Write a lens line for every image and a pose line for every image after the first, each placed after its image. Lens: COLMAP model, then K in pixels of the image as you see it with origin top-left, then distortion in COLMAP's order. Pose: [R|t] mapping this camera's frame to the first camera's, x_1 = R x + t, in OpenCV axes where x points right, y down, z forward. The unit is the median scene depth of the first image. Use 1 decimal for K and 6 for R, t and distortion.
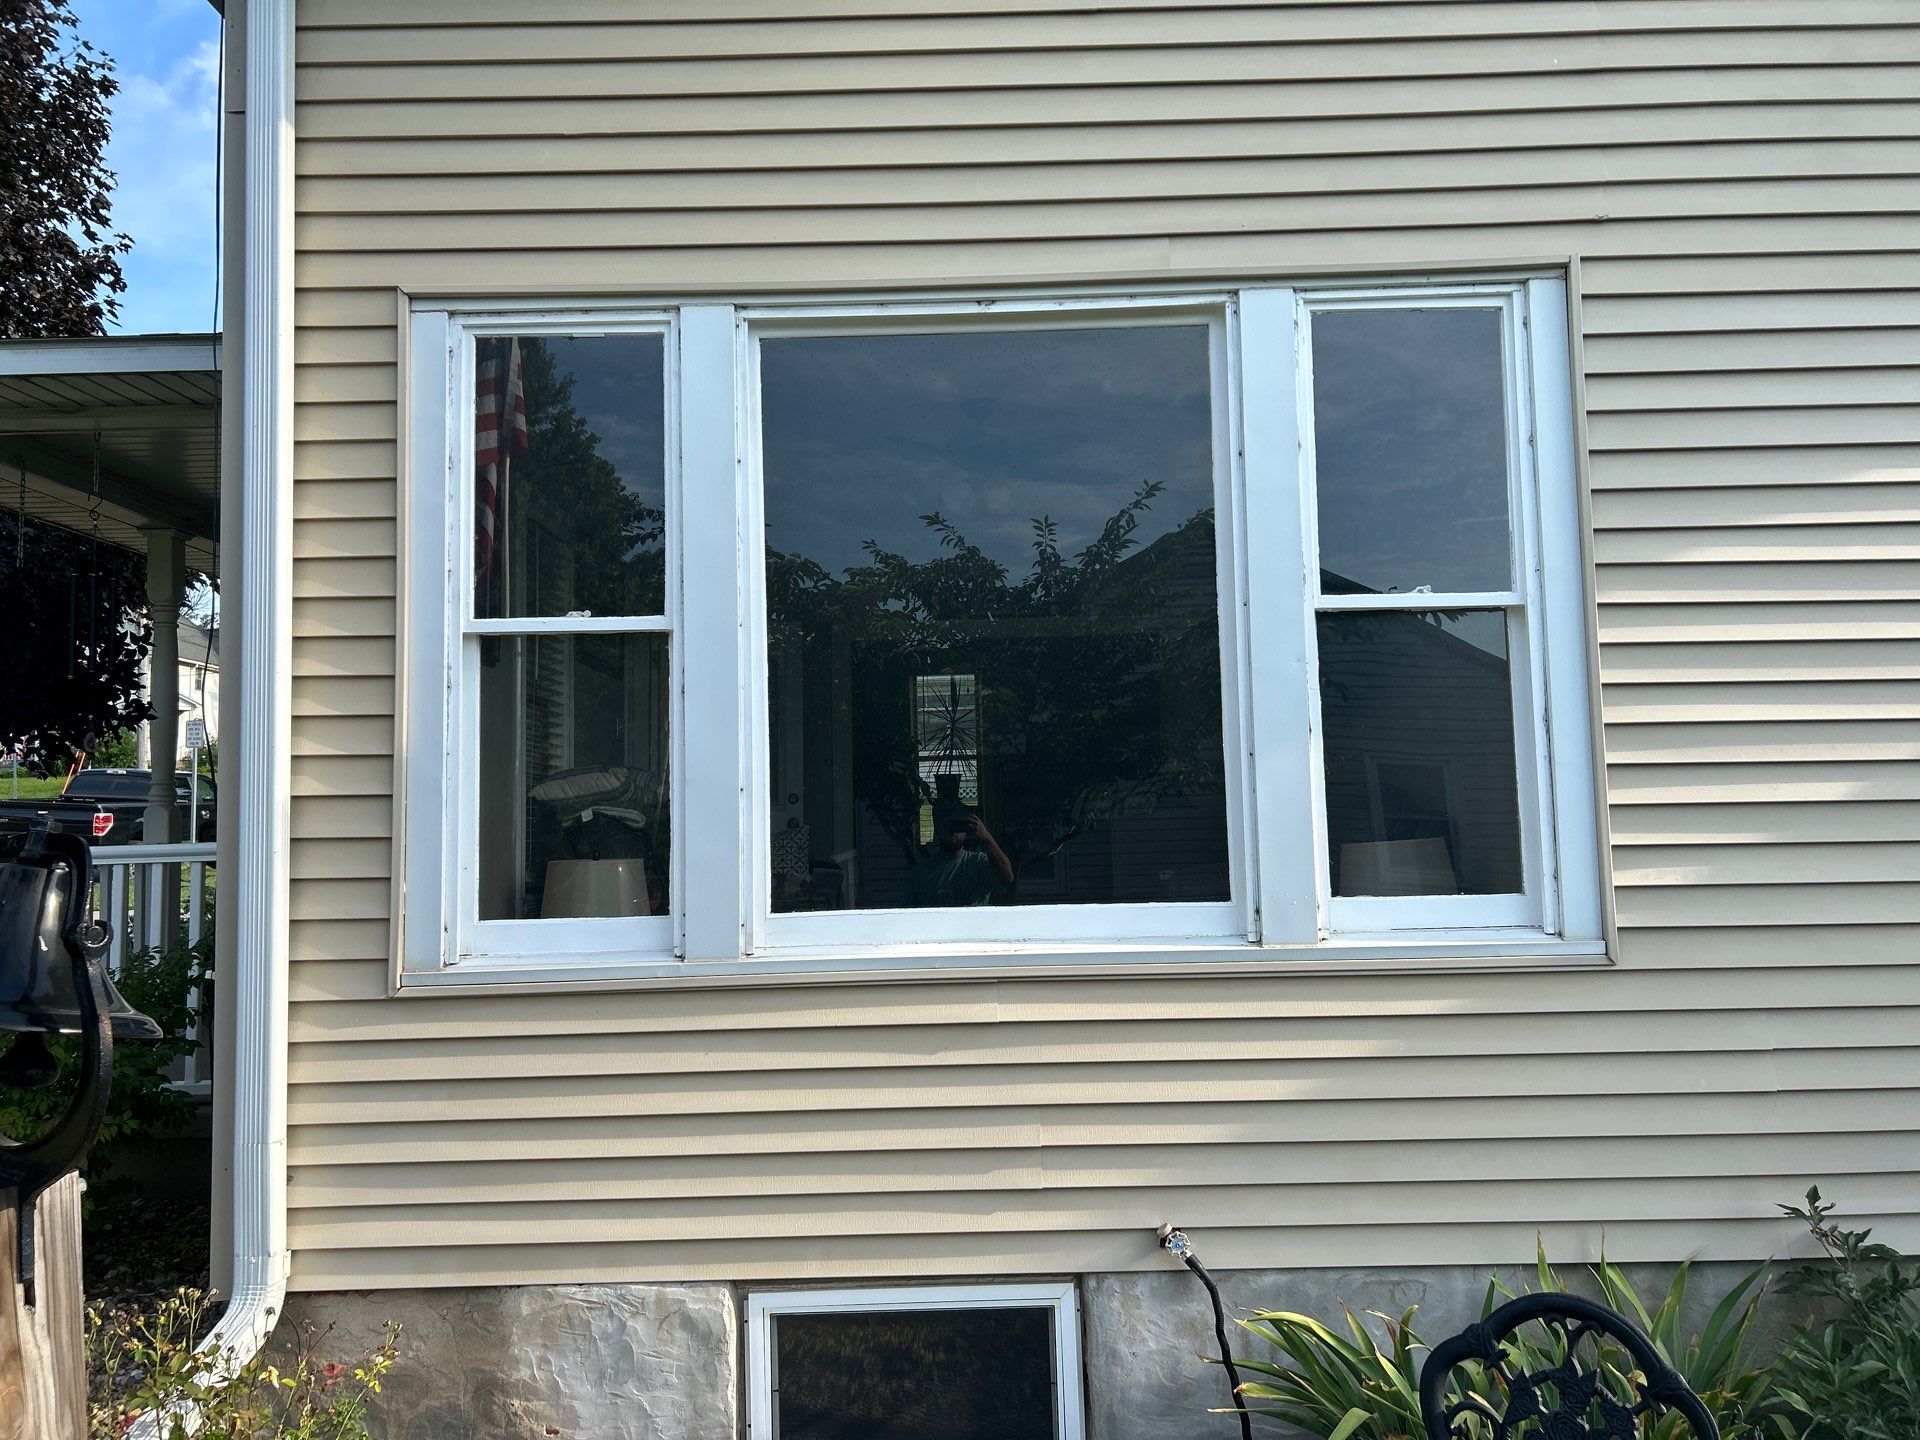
lens RADIAL K [[1411.2, 0, 968.0], [0, 1411.2, 708.9], [0, 0, 1]] dist [0.059027, -0.081940]
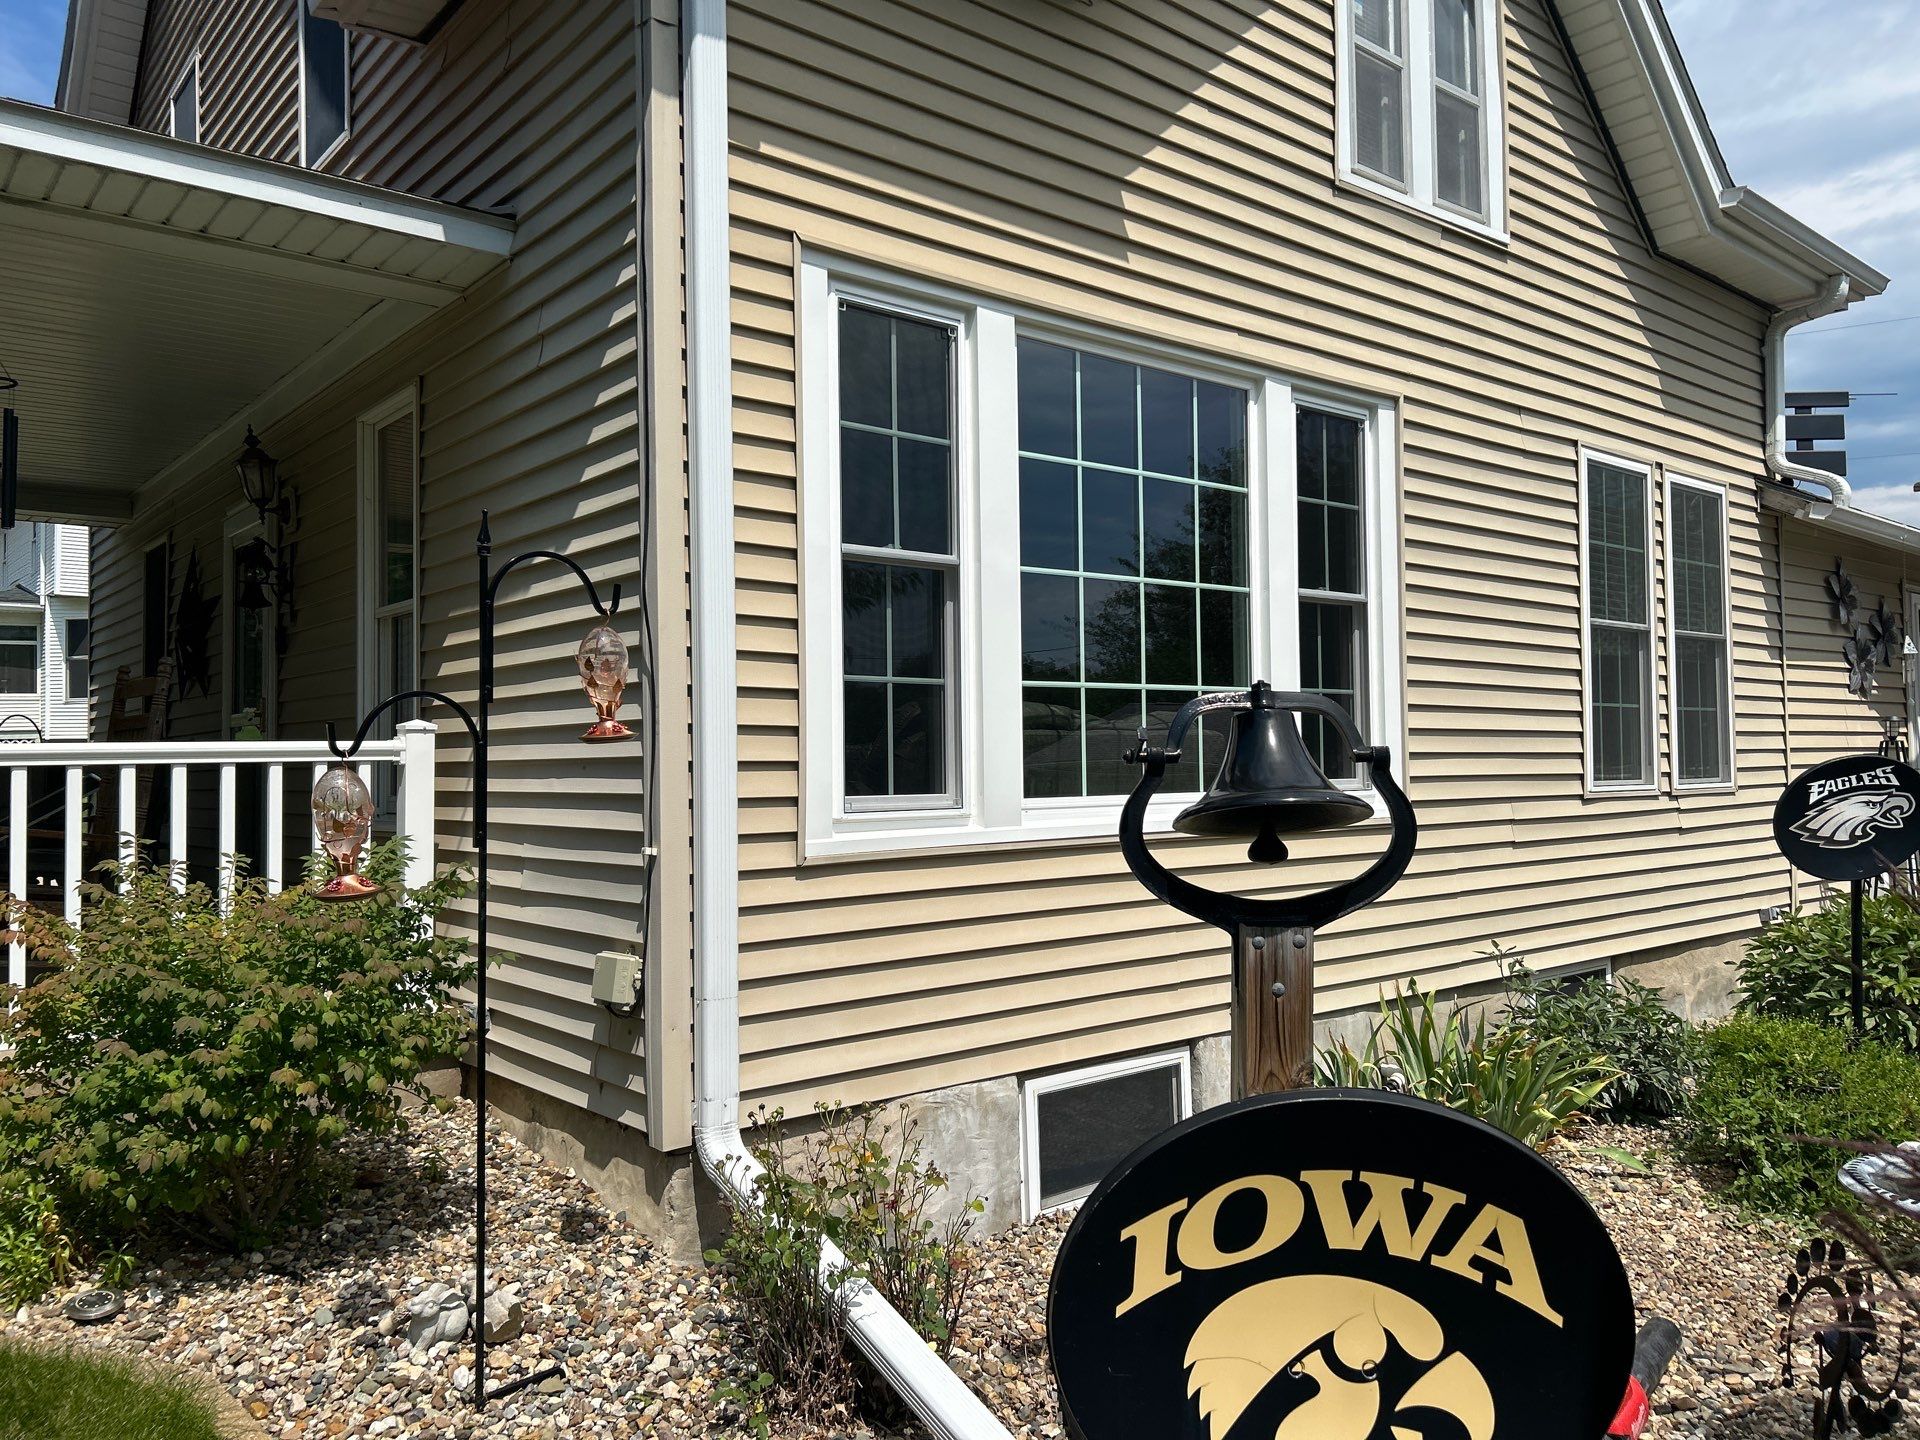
lens RADIAL K [[1418.4, 0, 960.0], [0, 1418.4, 720.0], [0, 0, 1]] dist [0.052564, -0.050792]
pose [[0.766579, 0.032320, 0.641336, -1.038671], [-0.052574, 0.998539, 0.012520, 0.064829], [-0.639994, -0.043315, 0.767158, 0.048009]]
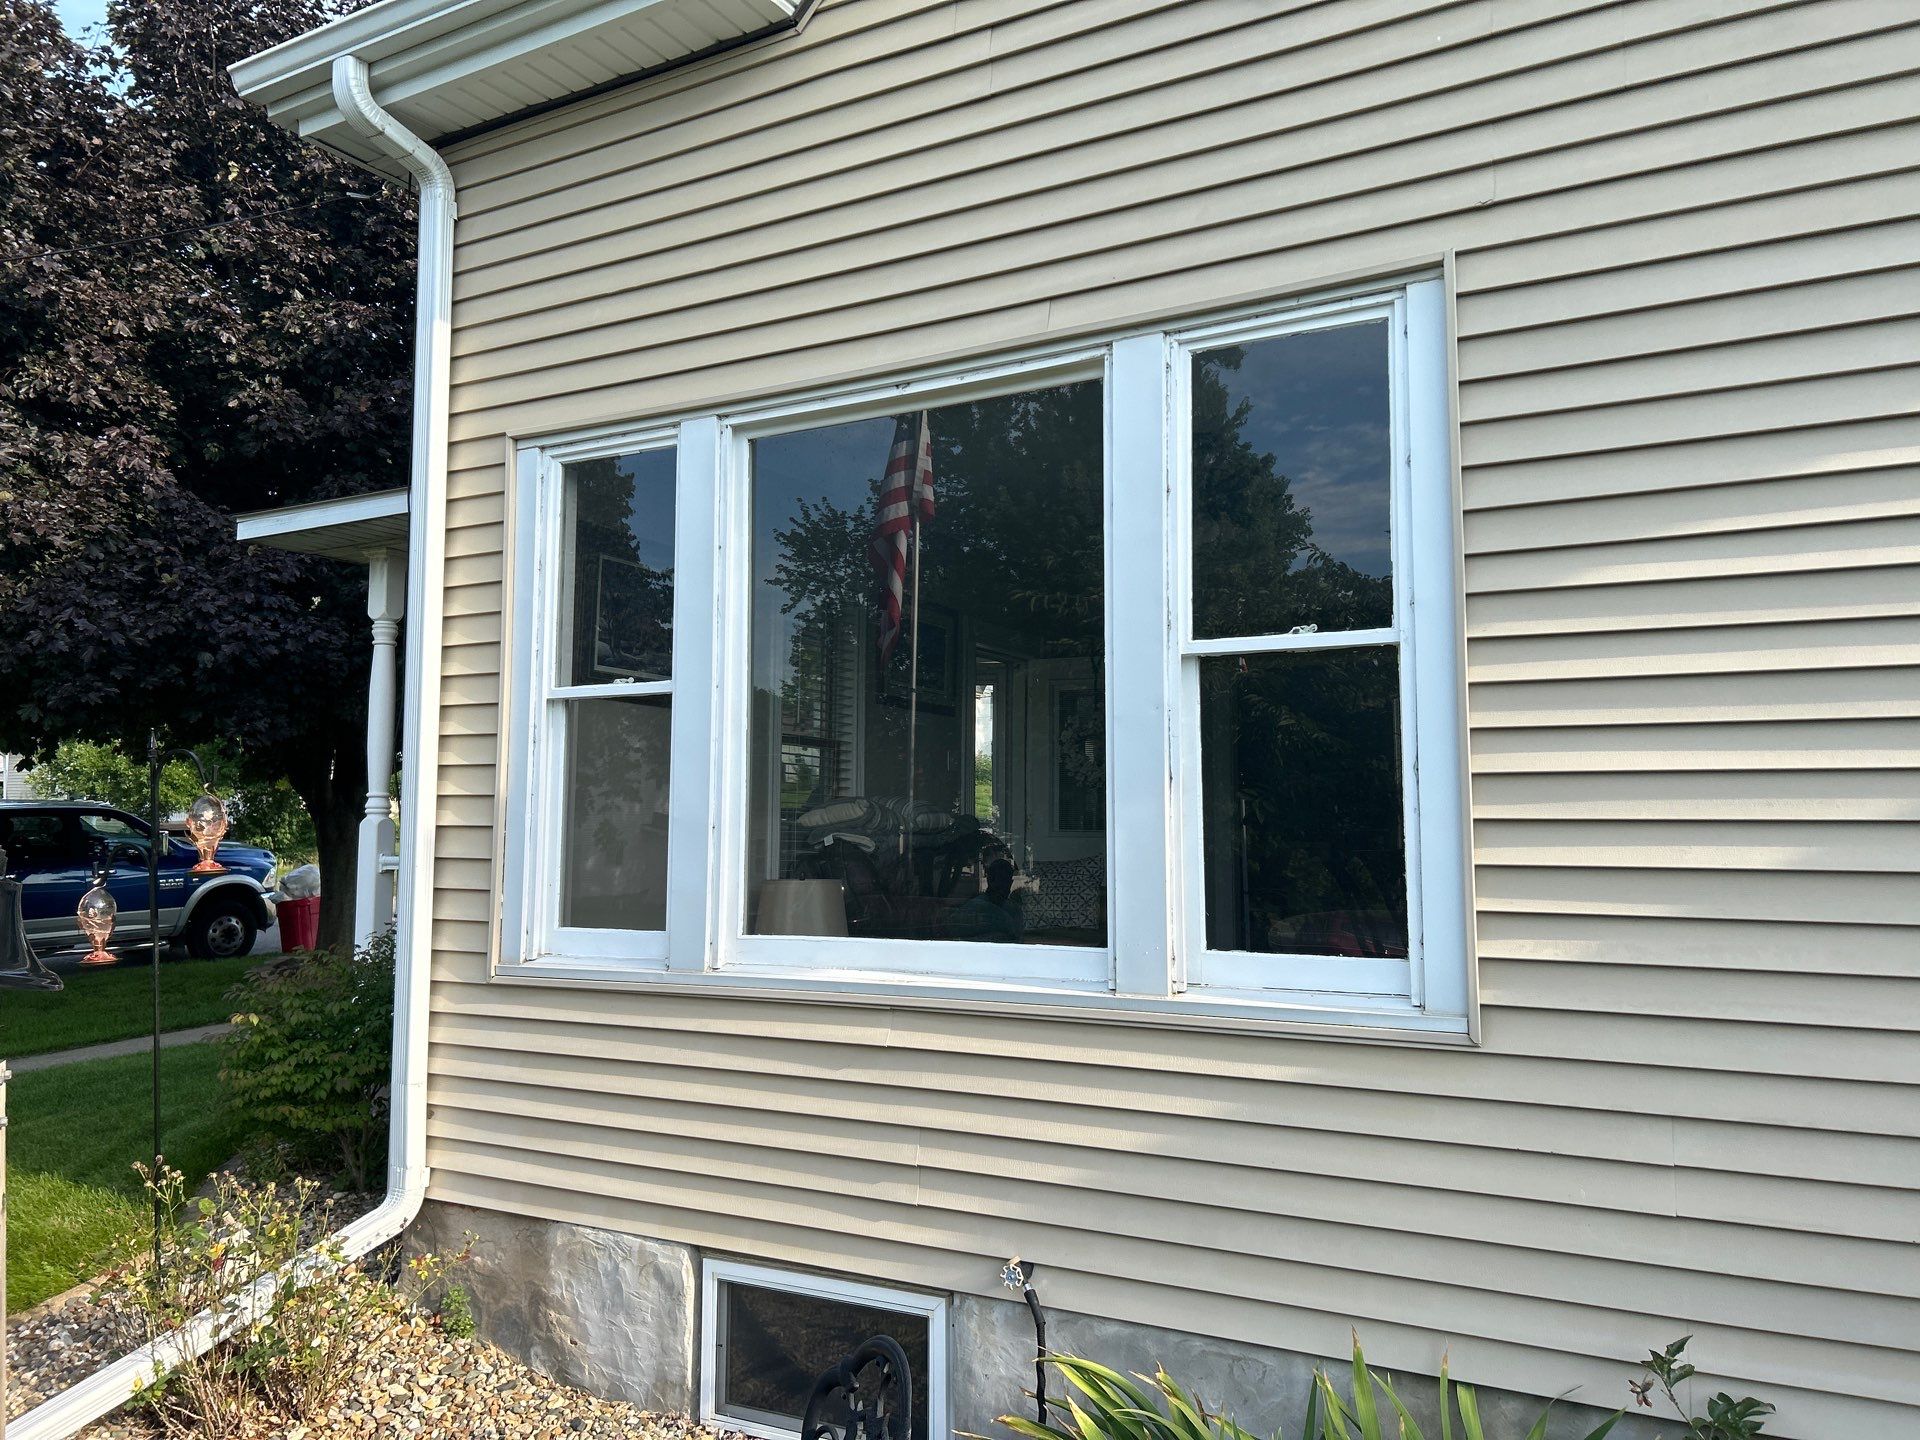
lens RADIAL K [[1411.2, 0, 968.0], [0, 1411.2, 708.9], [0, 0, 1]] dist [0.059027, -0.081940]
pose [[0.878167, -0.019264, -0.477967, 0.600575], [0.014145, 0.999798, -0.014307, -0.021827], [0.478146, 0.005803, 0.878261, 0.070033]]
